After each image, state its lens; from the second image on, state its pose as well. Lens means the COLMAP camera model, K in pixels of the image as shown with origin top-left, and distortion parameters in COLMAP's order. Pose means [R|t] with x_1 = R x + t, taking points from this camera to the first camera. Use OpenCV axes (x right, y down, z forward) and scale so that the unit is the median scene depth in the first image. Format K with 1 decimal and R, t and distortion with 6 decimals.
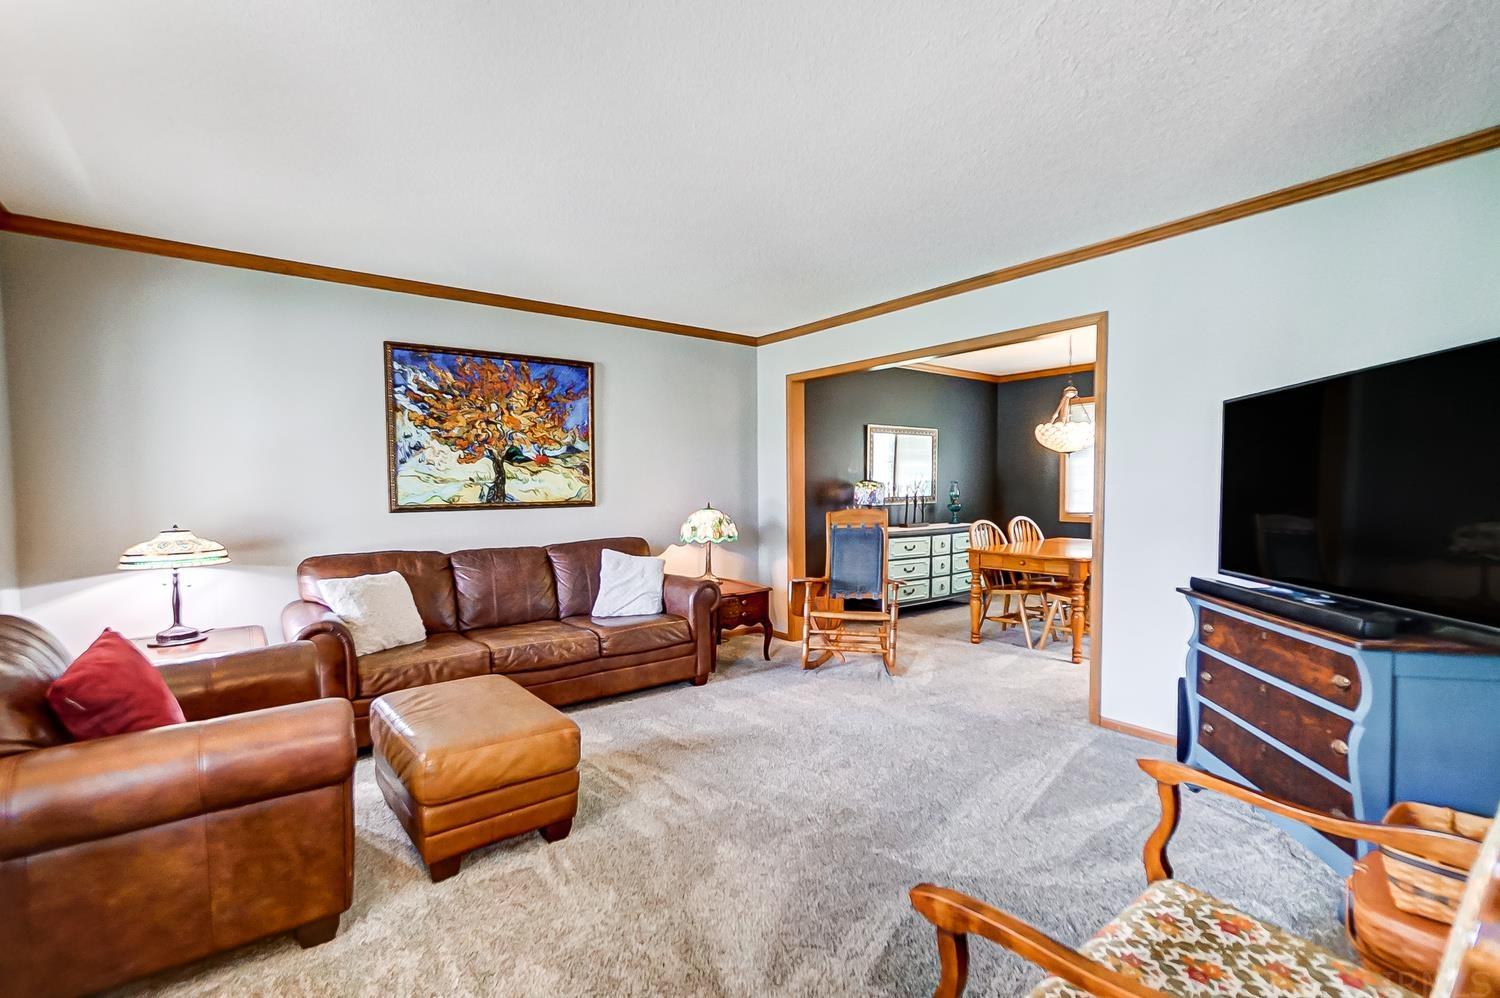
lens RADIAL K [[674.2, 0, 750.0], [0, 674.2, 499.0], [0, 0, 1]] dist [-0.000493, 0.000038]
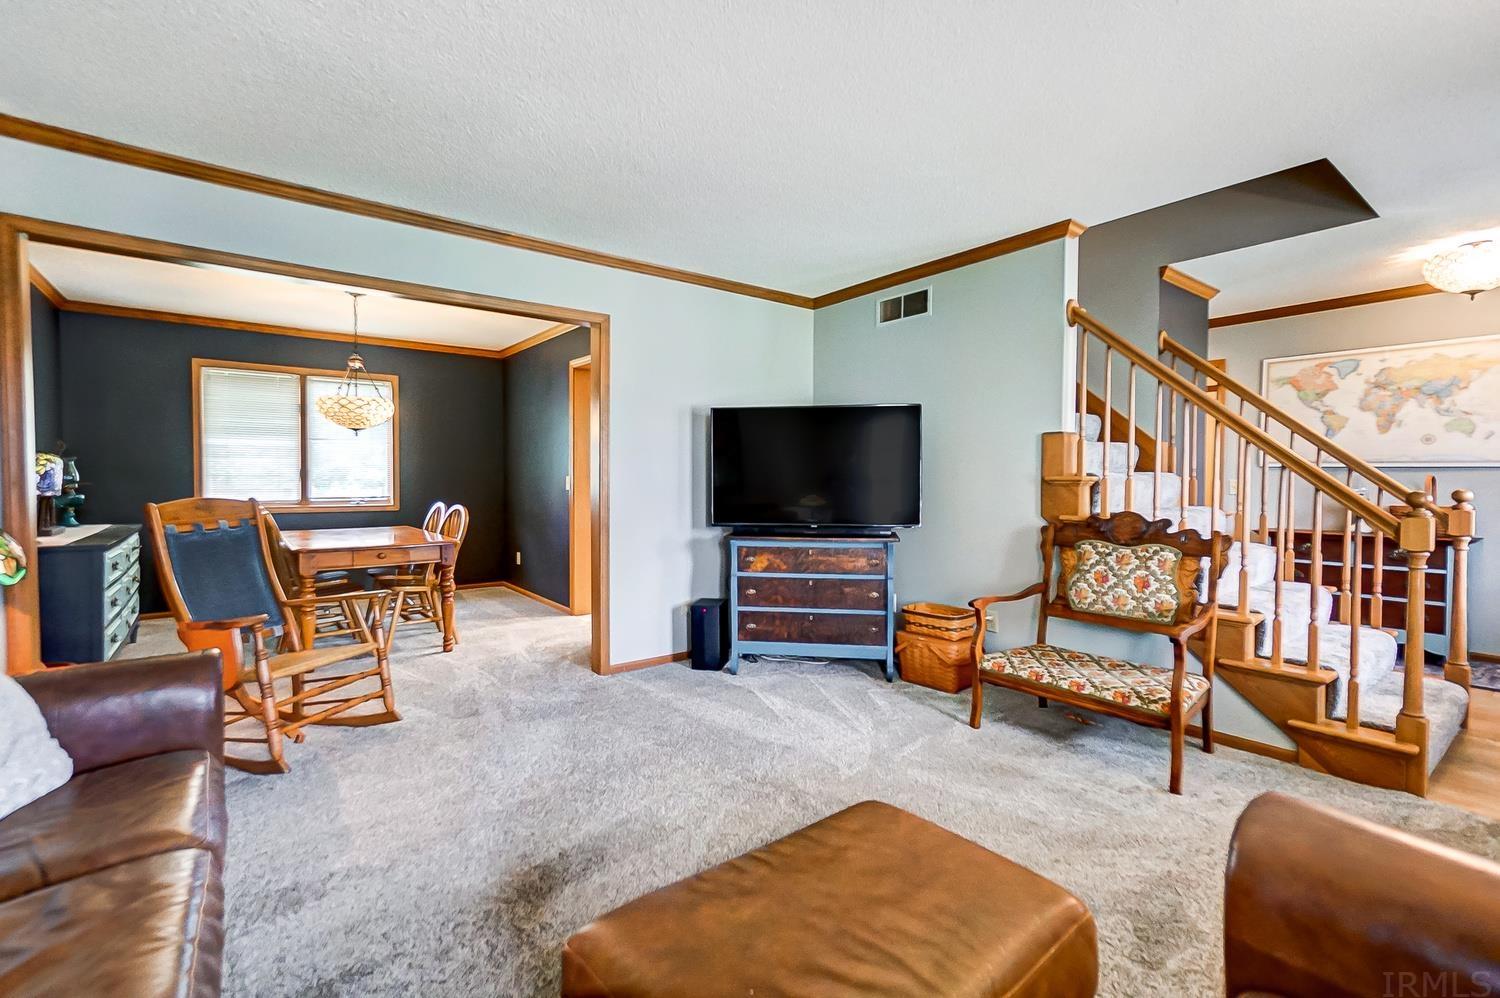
lens RADIAL K [[655.9, 0, 746.0], [0, 655.9, 480.9], [0, 0, 1]] dist [0.000120, 0.000655]
pose [[0.020440, 0.000192, 0.999791, -0.350443], [0.018028, 0.999837, -0.000561, 0.007336], [-0.999629, 0.018035, 0.020433, 0.433195]]
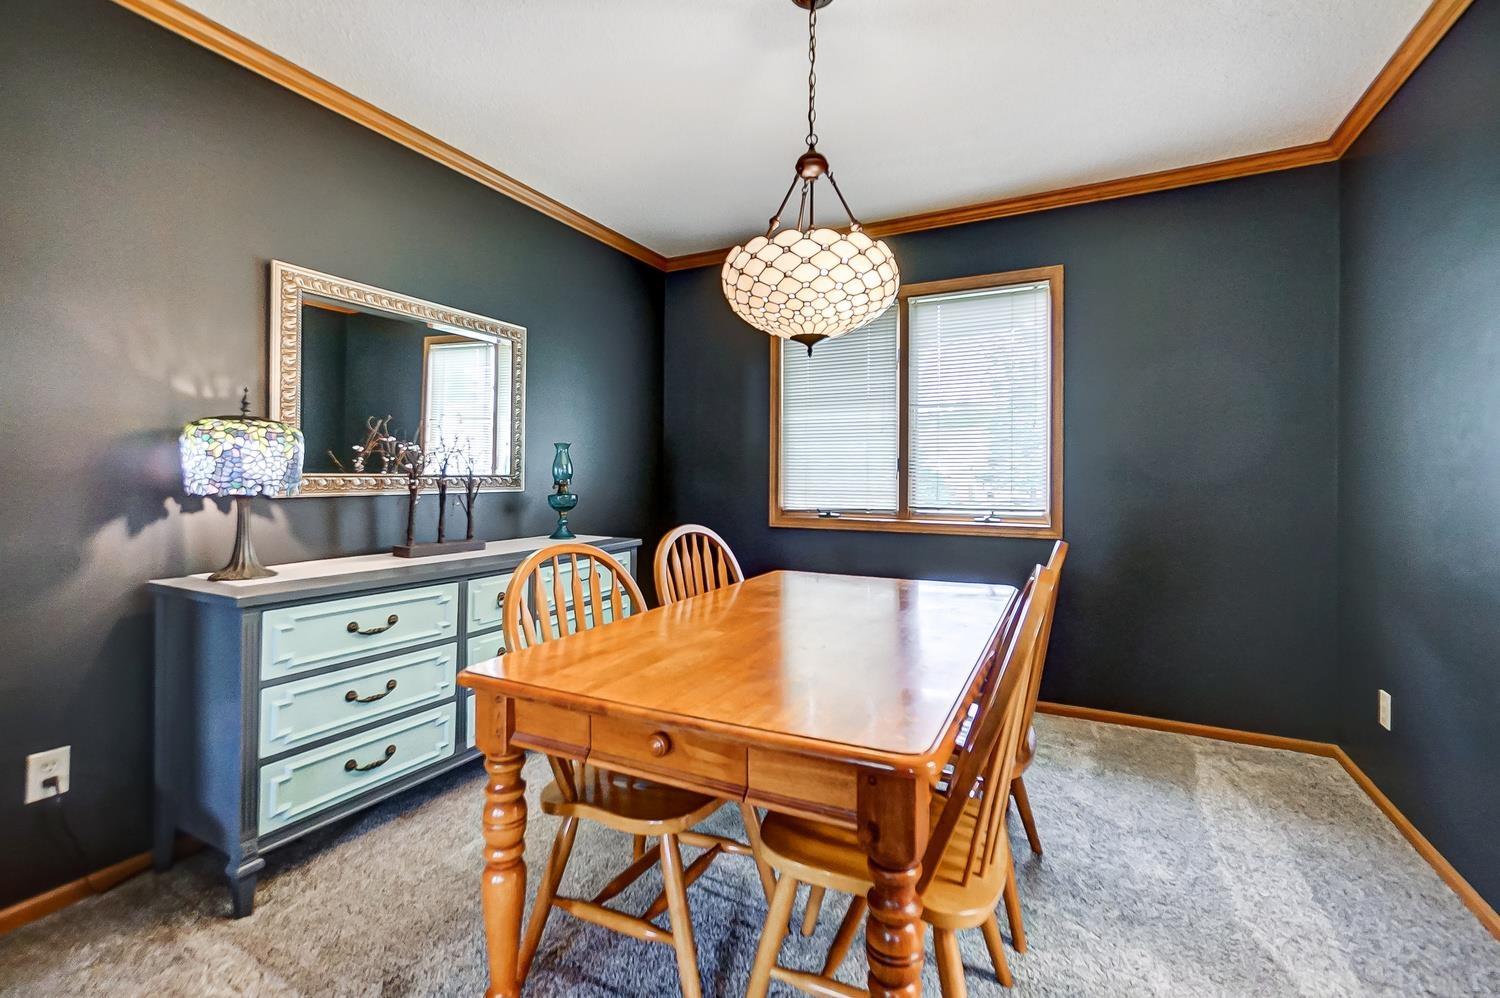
lens RADIAL K [[655.9, 0, 746.0], [0, 655.9, 480.9], [0, 0, 1]] dist [0.000120, 0.000655]
pose [[0.910985, 0.005452, 0.412404, 0.281305], [0.001429, 0.999865, -0.016376, 0.007261], [-0.412437, 0.015508, 0.910854, 0.656461]]
